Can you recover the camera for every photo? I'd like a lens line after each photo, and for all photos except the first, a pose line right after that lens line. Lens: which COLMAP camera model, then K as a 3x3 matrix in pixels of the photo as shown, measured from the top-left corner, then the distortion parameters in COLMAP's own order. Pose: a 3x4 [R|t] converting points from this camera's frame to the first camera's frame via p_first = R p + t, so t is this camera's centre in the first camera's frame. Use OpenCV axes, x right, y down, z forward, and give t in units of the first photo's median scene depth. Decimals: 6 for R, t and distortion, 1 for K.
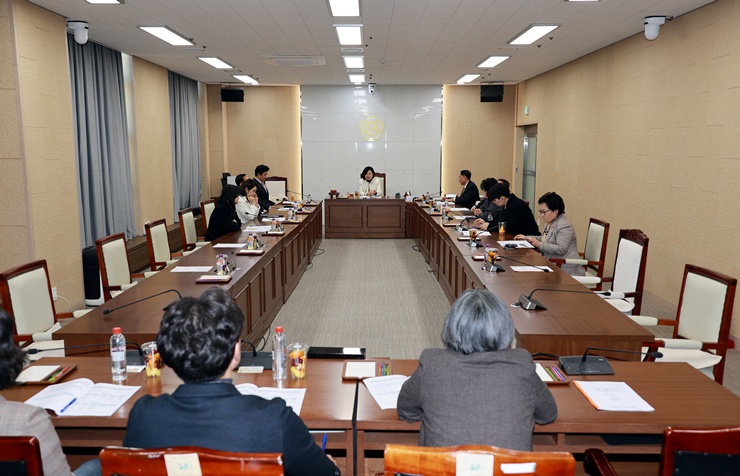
lens RADIAL K [[662.3, 0, 369.9], [0, 662.3, 240.2], [0, 0, 1]] dist [-0.011990, 0.005338]
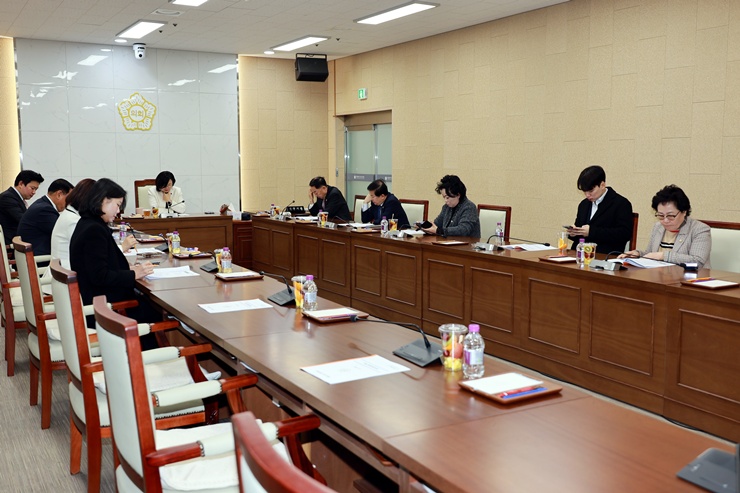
lens RADIAL K [[756.9, 0, 371.5], [0, 756.9, 243.8], [0, 0, 1]] dist [0.057144, 0.000000]
pose [[0.865093, -0.055933, 0.498484, -0.191499], [0.072374, 0.997283, -0.013699, -0.011826], [-0.496364, 0.047929, 0.866791, 0.241999]]
